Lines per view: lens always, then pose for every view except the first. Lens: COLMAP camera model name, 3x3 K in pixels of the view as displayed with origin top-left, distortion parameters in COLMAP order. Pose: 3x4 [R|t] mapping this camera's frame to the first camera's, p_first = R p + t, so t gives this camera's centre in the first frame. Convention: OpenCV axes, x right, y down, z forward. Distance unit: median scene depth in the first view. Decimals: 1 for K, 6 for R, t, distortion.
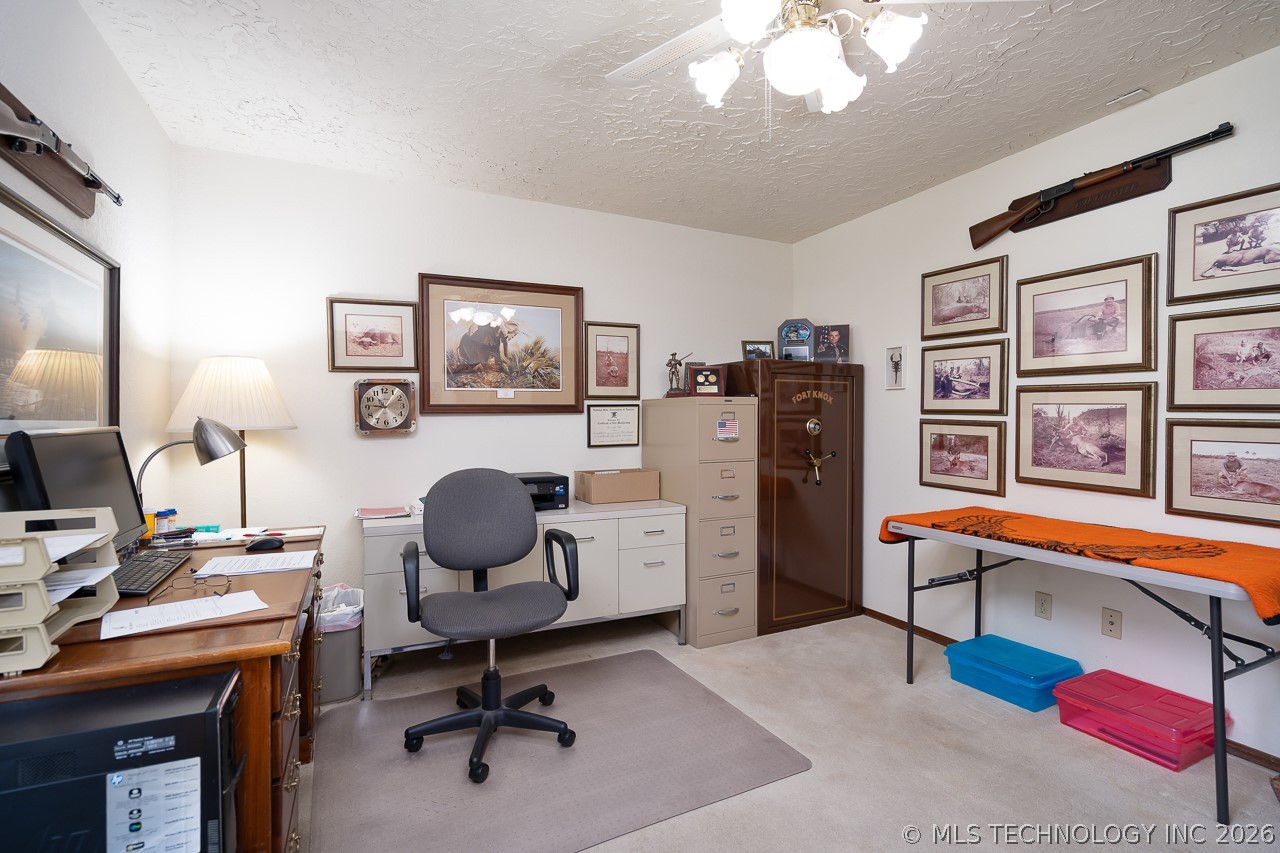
lens RADIAL K [[578.9, 0, 640.0], [0, 578.9, 426.5], [0, 0, 1]] dist [-0.000296, 0.000029]
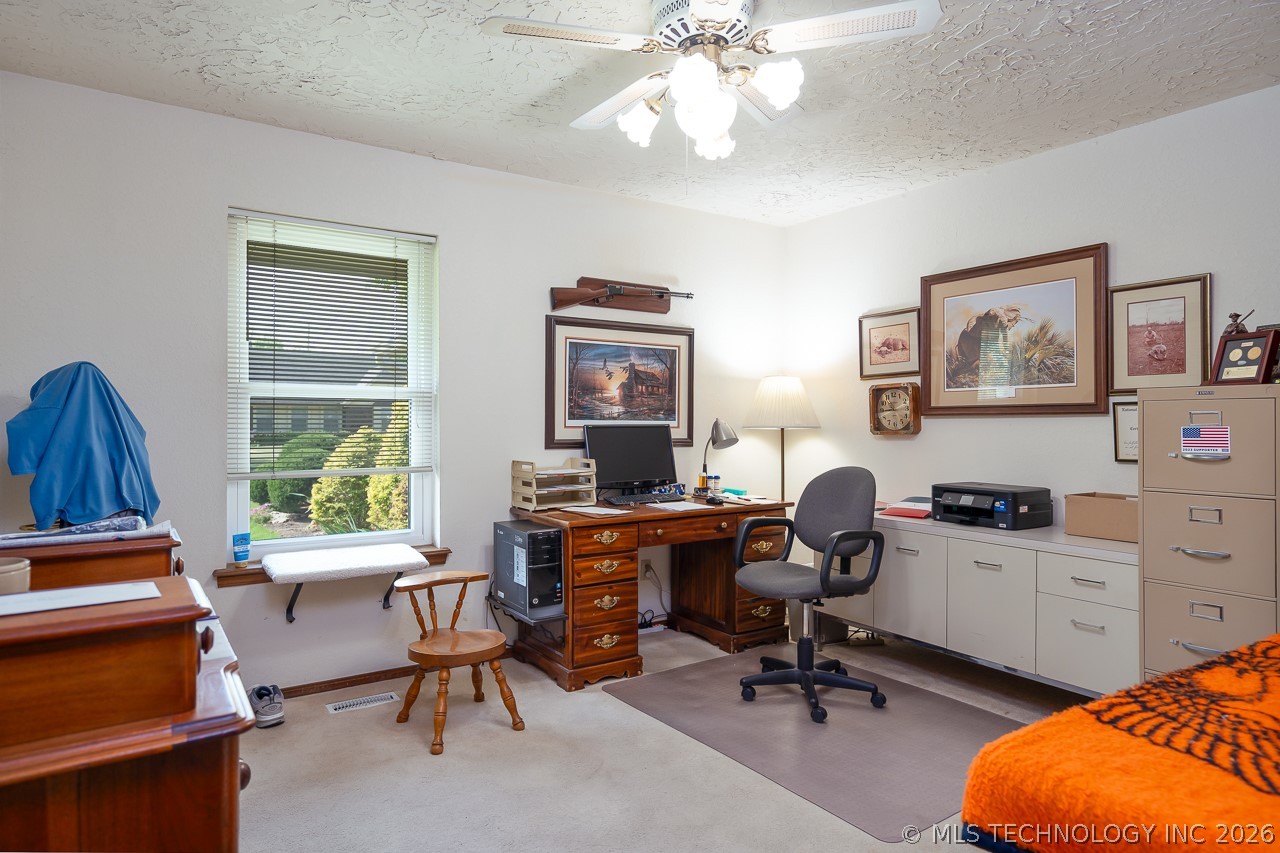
lens RADIAL K [[733.9, 0, 640.0], [0, 733.9, 426.5], [0, 0, 1]] dist [-0.005251, -0.000159]
pose [[0.165505, 0.012155, -0.986134, 0.752295], [-0.018535, 0.999786, 0.009212, -0.005381], [0.986035, 0.016754, 0.165695, 0.281341]]
